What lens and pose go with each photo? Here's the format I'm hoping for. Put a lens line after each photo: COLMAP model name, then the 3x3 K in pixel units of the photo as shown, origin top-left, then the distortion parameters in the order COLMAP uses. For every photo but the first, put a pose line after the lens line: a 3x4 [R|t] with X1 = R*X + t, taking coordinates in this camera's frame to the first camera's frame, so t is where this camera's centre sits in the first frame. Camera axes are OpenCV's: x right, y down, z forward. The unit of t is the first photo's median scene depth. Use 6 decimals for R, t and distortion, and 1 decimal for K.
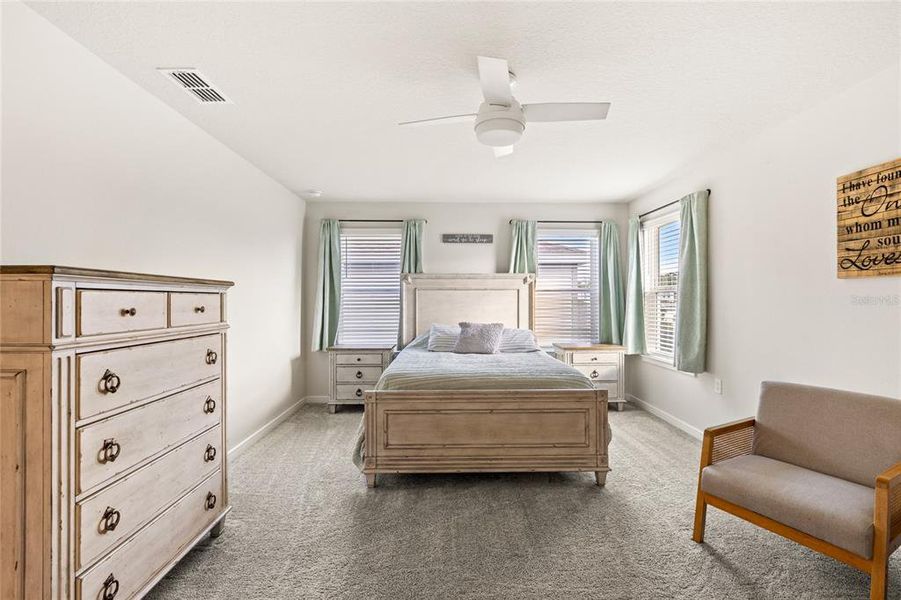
lens RADIAL K [[389.2, 0, 450.1], [0, 389.2, 296.9], [0, 0, 1]] dist [0.001327, -0.002173]
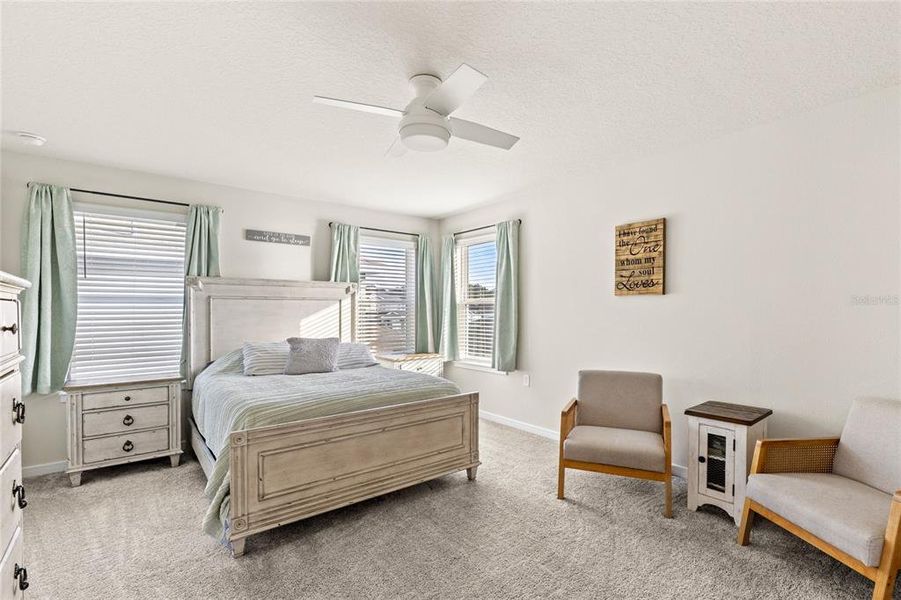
lens RADIAL K [[423.0, 0, 455.0], [0, 423.0, 317.2], [0, 0, 1]] dist [-0.003833, 0.000577]
pose [[0.792437, -0.011620, 0.609843, -0.300870], [-0.001425, 0.999781, 0.020902, 0.000769], [-0.609952, -0.017433, 0.792247, 0.074073]]
